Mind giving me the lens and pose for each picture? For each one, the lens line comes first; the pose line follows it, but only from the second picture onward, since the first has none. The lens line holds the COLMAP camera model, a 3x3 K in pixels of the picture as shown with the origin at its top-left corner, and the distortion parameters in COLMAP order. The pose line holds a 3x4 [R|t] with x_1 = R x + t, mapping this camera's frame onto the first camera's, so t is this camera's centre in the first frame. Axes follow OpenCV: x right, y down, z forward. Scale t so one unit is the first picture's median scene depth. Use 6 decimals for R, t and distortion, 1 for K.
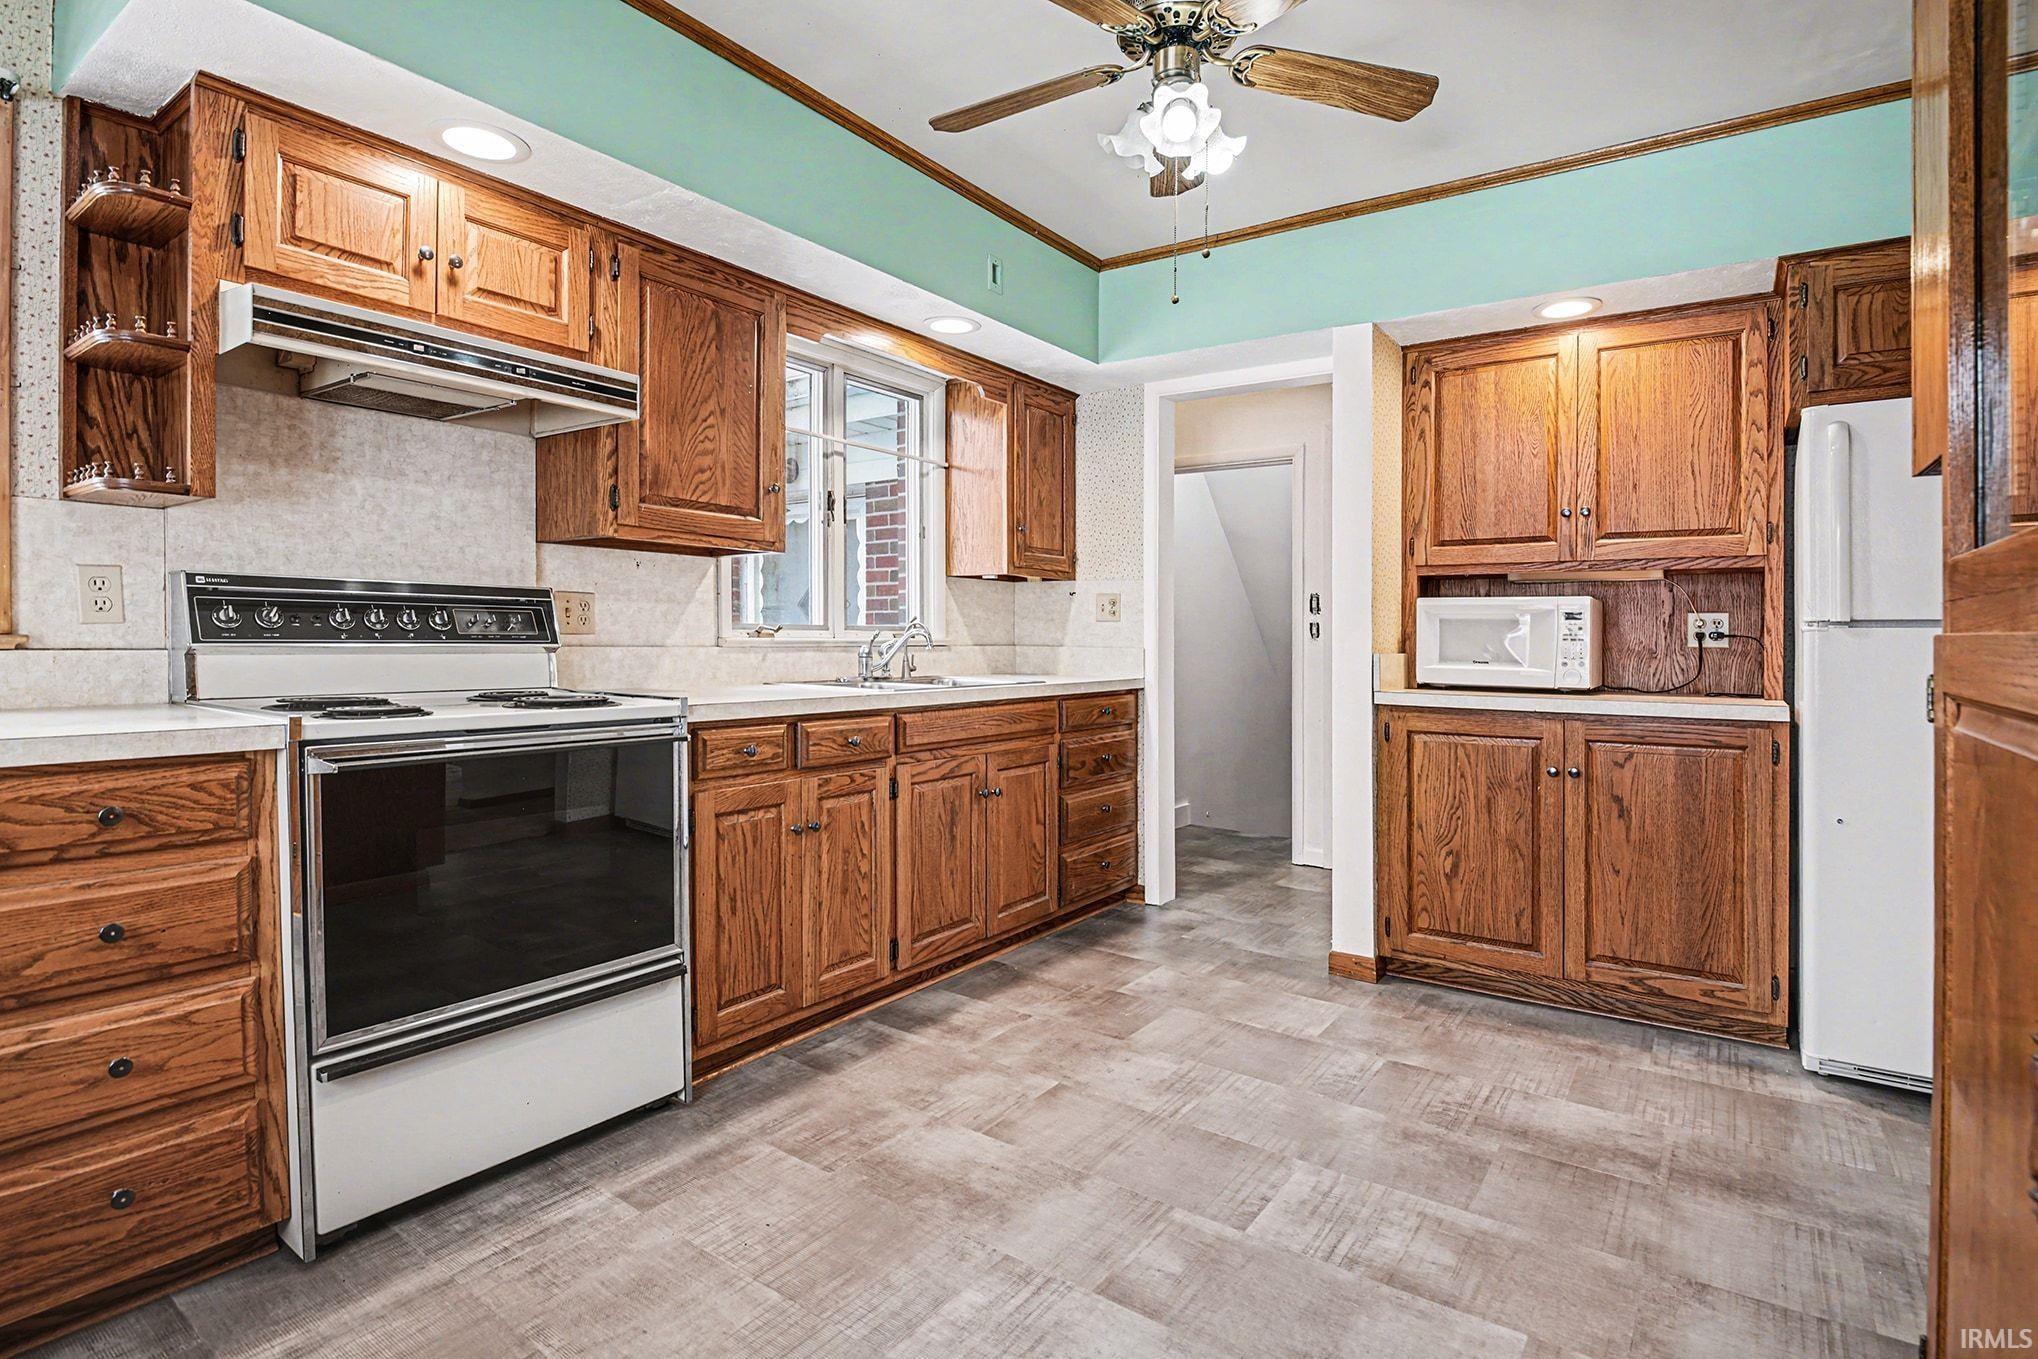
lens RADIAL K [[1008.1, 0, 1031.9], [0, 1008.1, 670.7], [0, 0, 1]] dist [-0.000957, -0.021780]
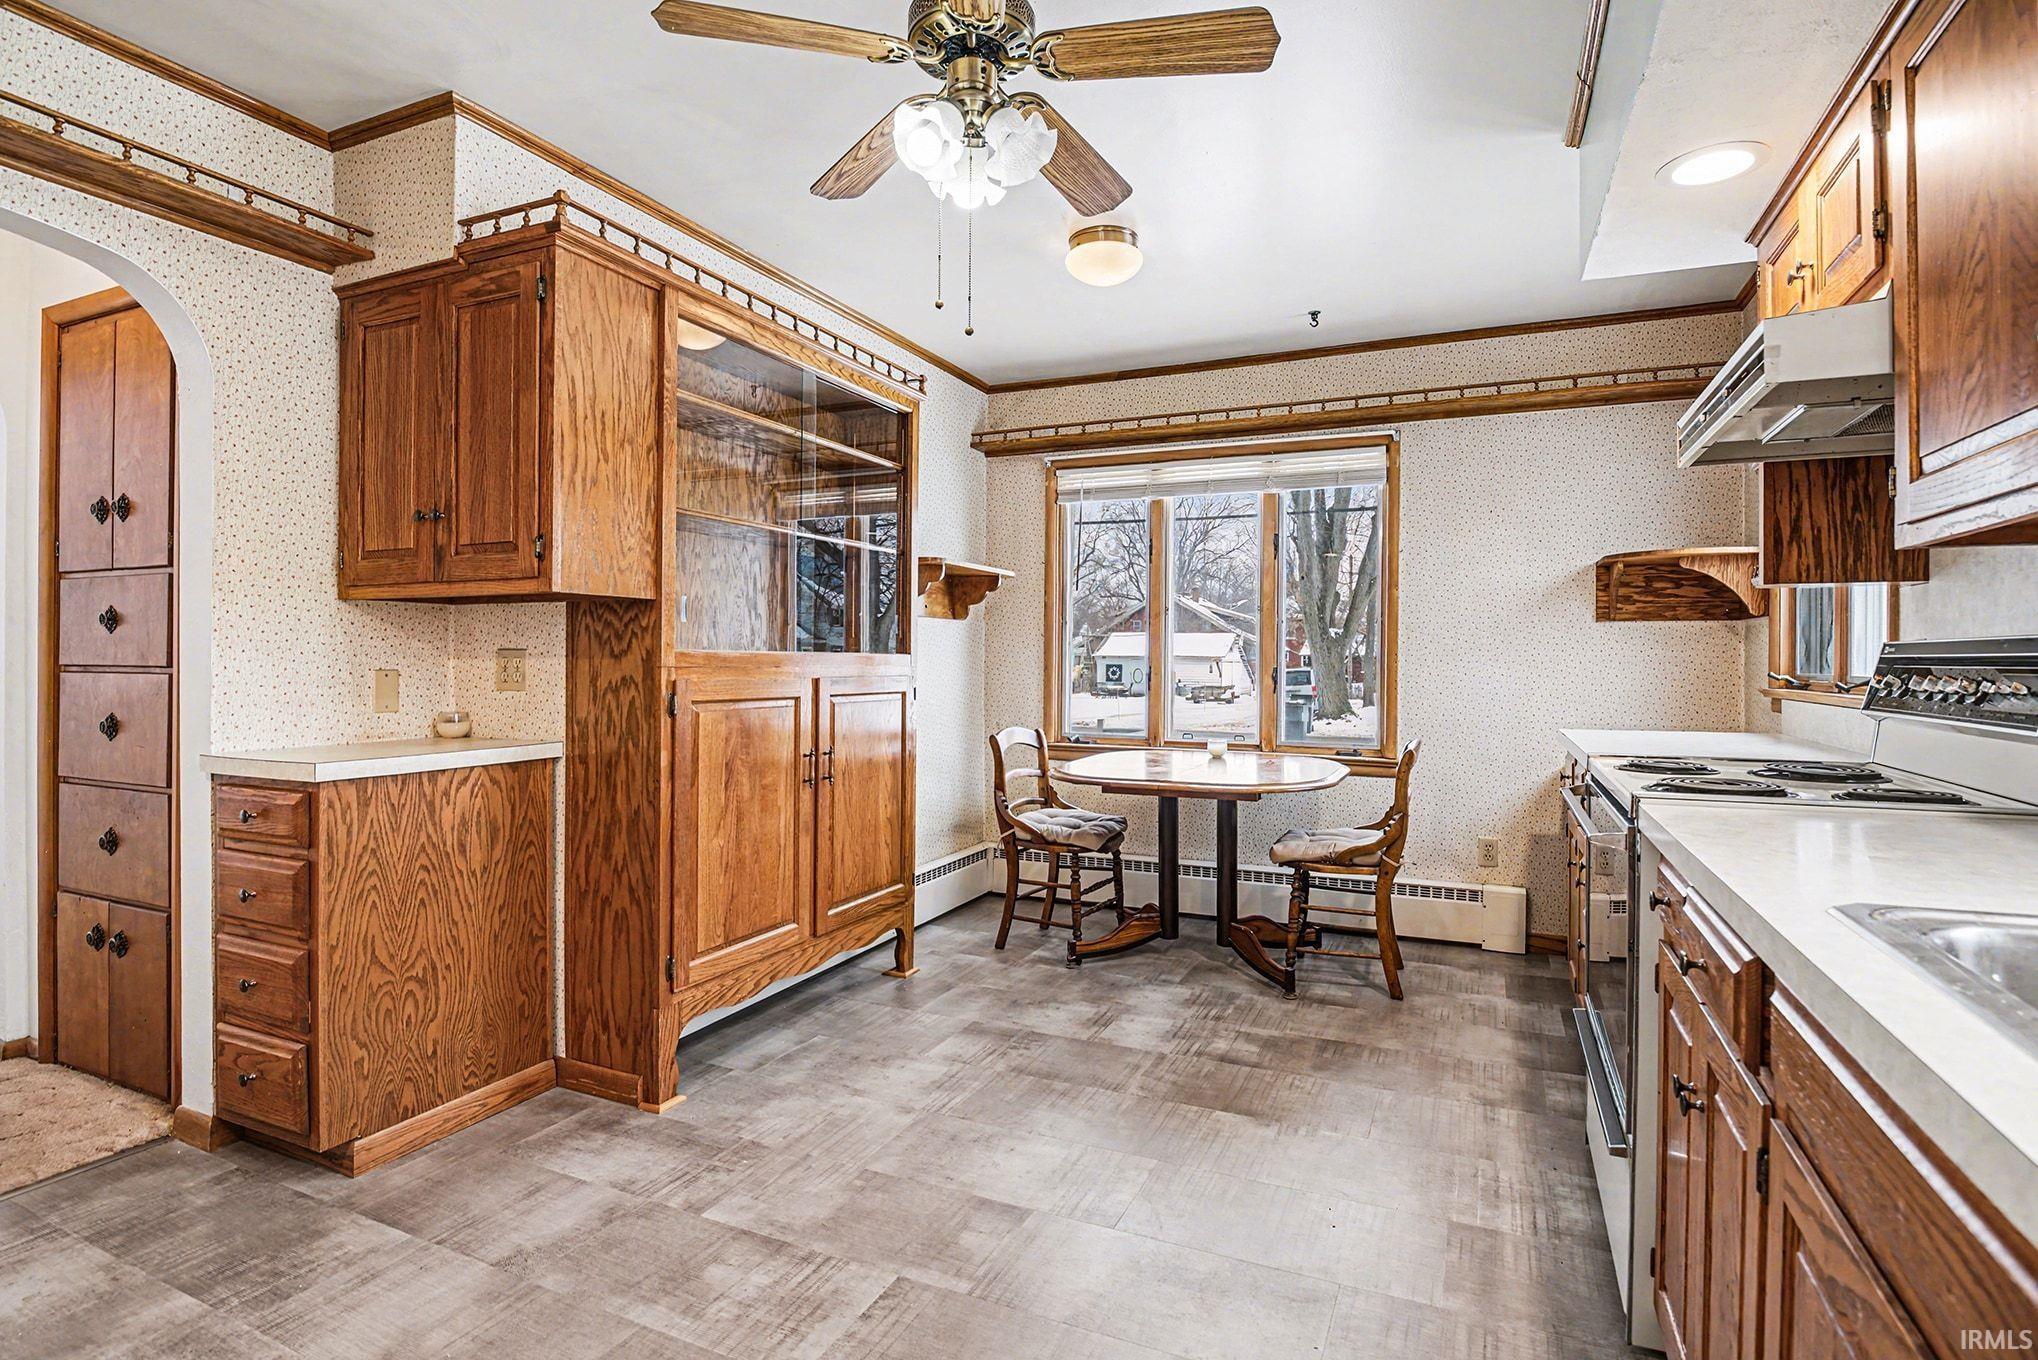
lens RADIAL K [[1008.1, 0, 1031.9], [0, 1008.1, 671.2], [0, 0, 1]] dist [-0.000957, -0.021780]
pose [[-0.980826, -0.011671, -0.194534, 0.291339], [-0.019143, 0.999148, 0.036575, -0.094019], [0.193942, 0.039598, -0.980214, 2.051117]]
